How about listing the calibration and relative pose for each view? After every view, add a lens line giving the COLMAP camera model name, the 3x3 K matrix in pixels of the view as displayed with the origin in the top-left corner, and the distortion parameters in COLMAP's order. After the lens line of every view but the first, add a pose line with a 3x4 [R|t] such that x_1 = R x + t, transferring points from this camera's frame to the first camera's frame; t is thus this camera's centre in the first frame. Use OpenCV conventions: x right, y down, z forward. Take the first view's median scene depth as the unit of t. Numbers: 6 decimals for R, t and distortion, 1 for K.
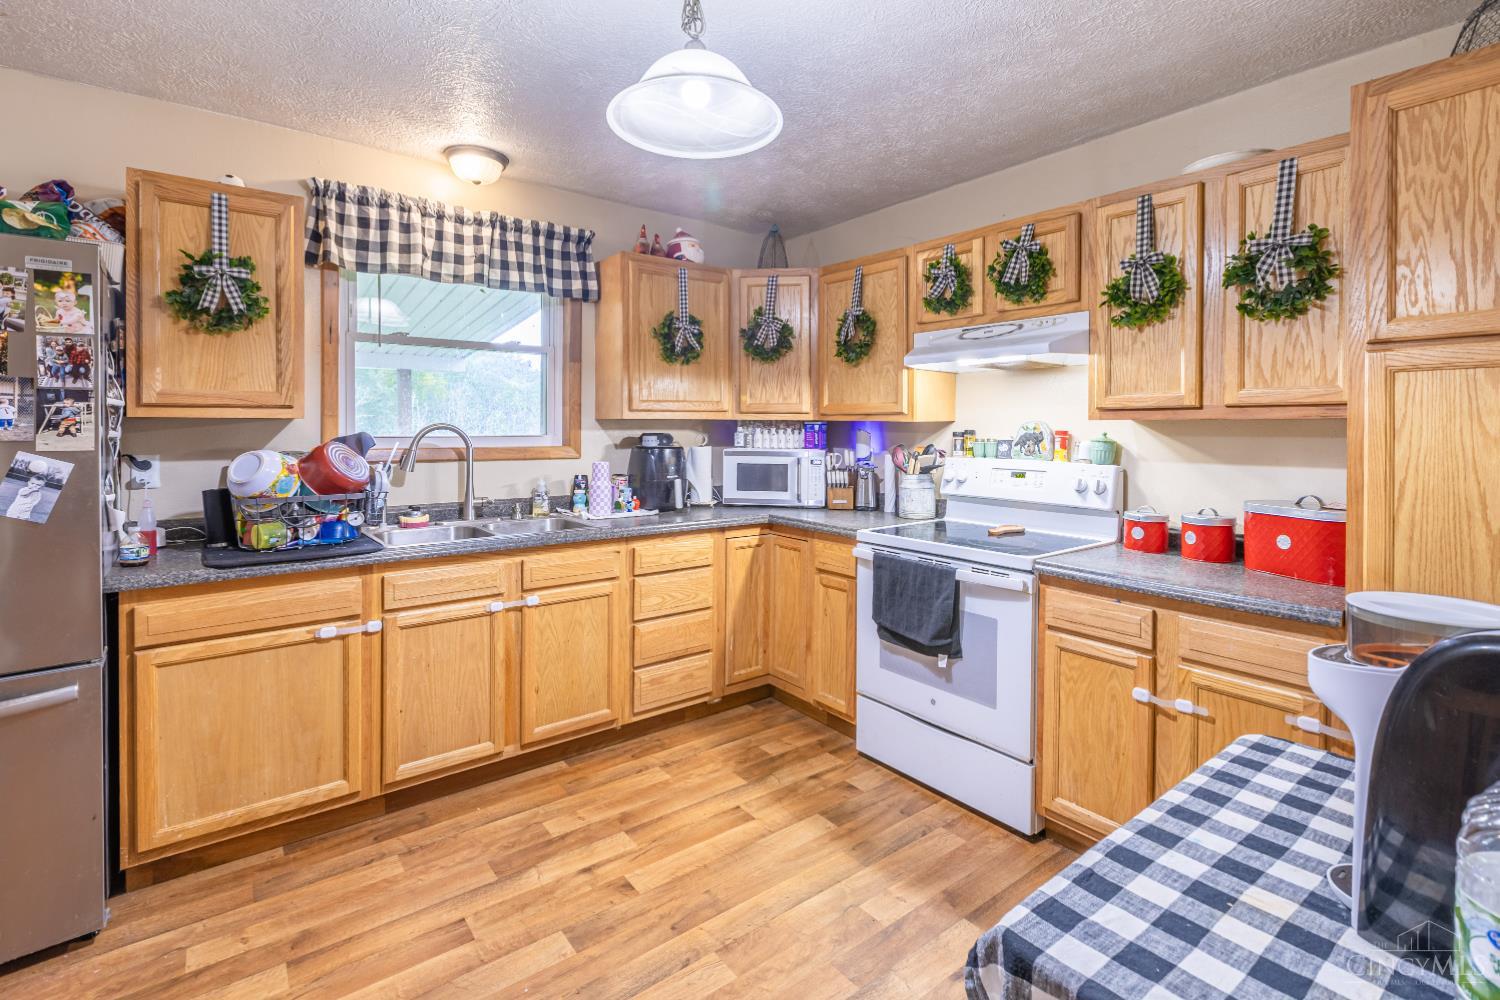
lens RADIAL K [[688.1, 0, 733.2], [0, 688.1, 433.3], [0, 0, 1]] dist [-0.001685, 0.000431]
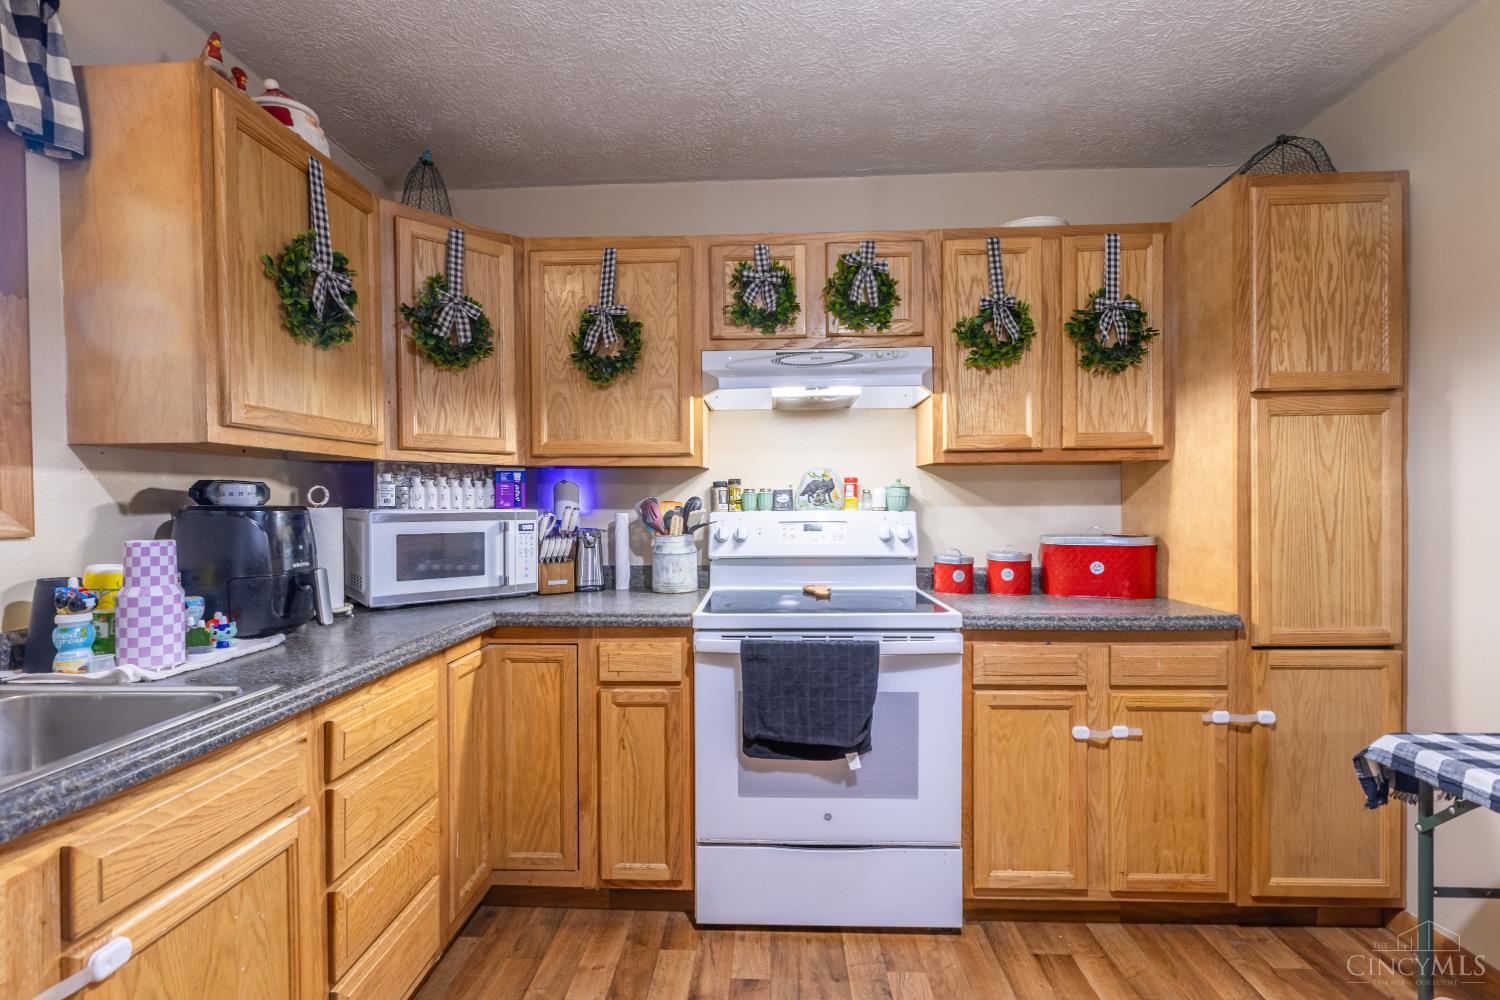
lens RADIAL K [[688.1, 0, 744.2], [0, 688.1, 510.9], [0, 0, 1]] dist [-0.001685, 0.000431]
pose [[0.633516, -0.018409, 0.773511, -0.385651], [0.017754, 0.999800, 0.009253, 0.034247], [-0.773526, 0.007871, 0.633716, 0.604326]]
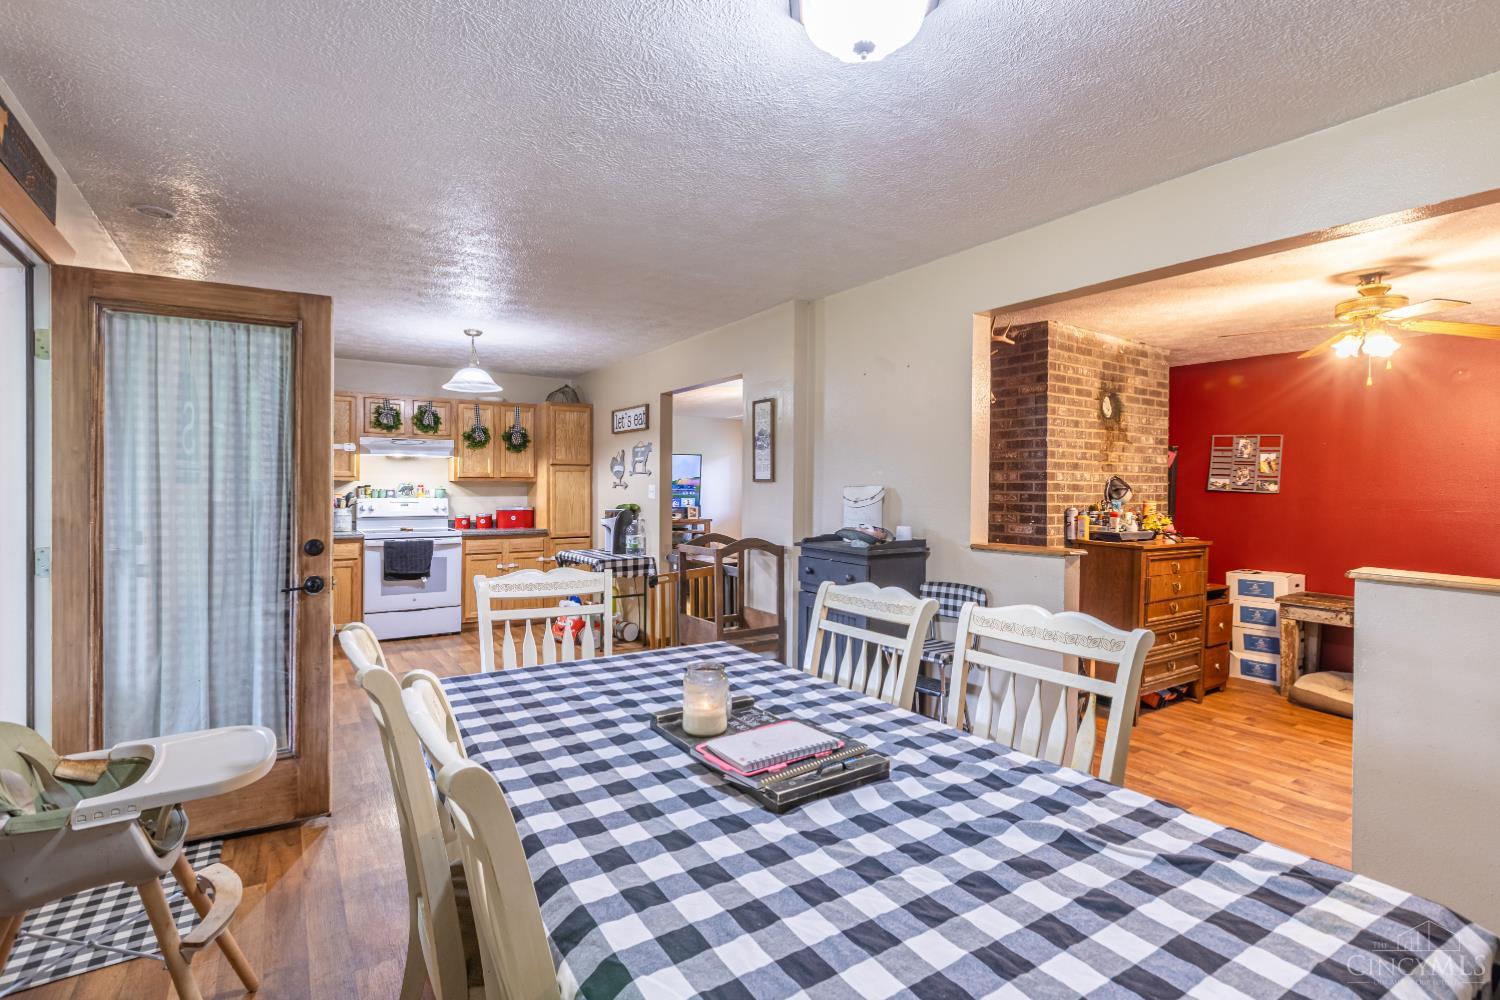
lens RADIAL K [[688.1, 0, 748.1], [0, 688.1, 489.9], [0, 0, 1]] dist [-0.001685, 0.000431]
pose [[0.057013, -0.010158, 0.998322, -2.086708], [0.004673, 0.999940, 0.009908, -0.006329], [-0.998363, 0.004101, 0.057057, -0.288430]]
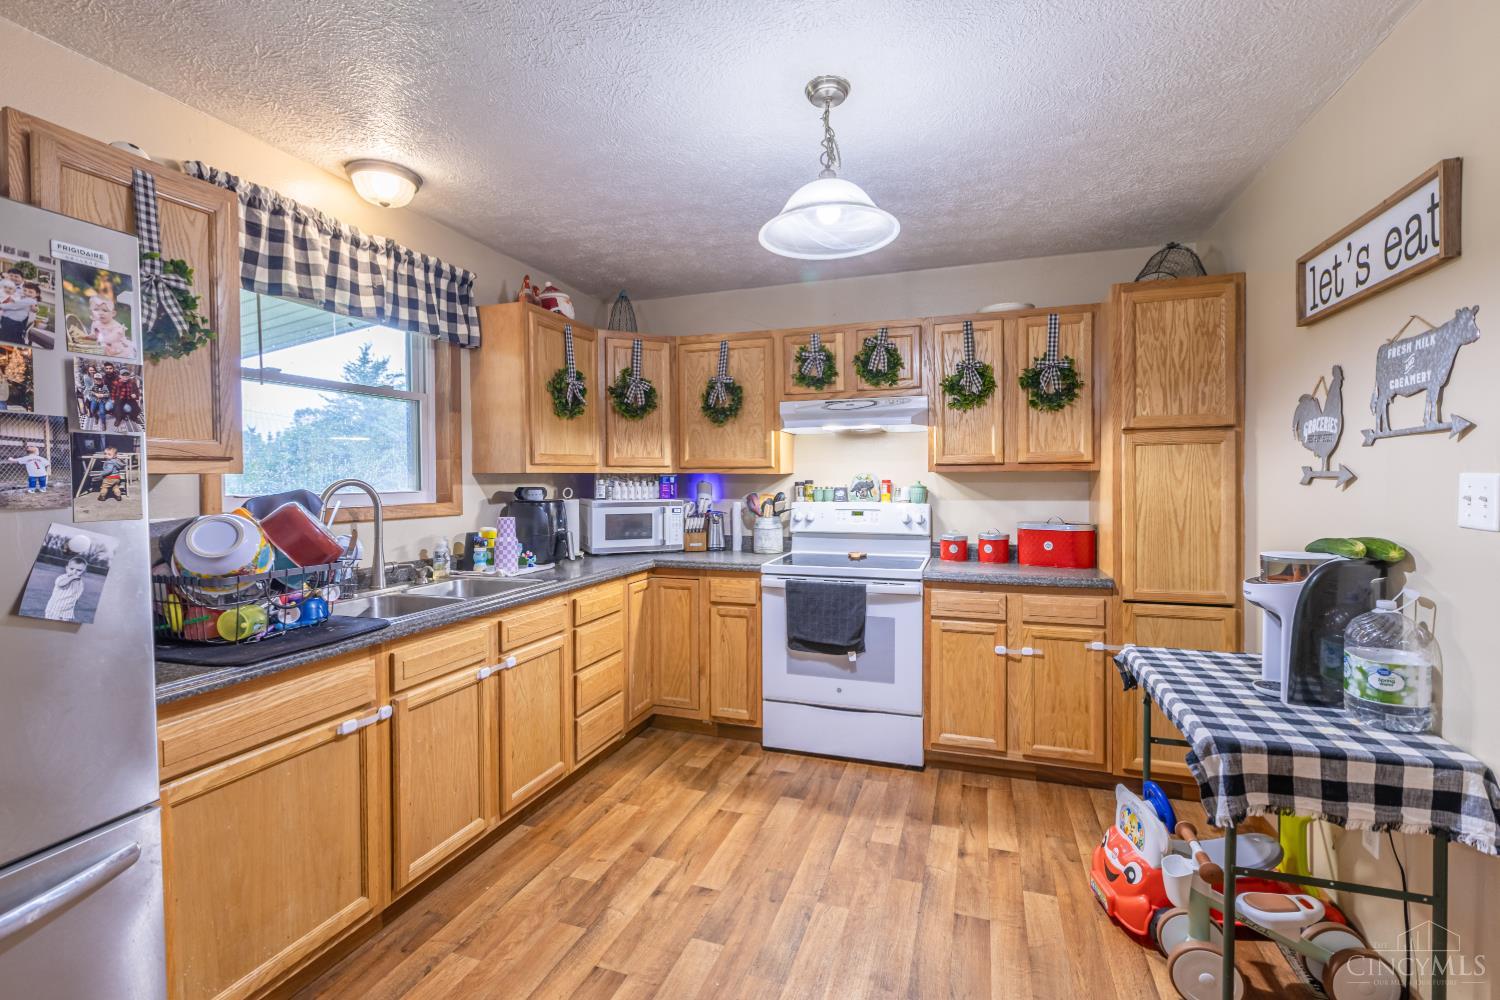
lens RADIAL K [[688.1, 0, 728.1], [0, 688.1, 487.9], [0, 0, 1]] dist [-0.001685, 0.000431]
pose [[0.837178, -0.016288, 0.546689, -0.612850], [0.014426, 0.999866, 0.007699, -0.003456], [-0.546741, 0.001441, 0.837301, 0.033552]]
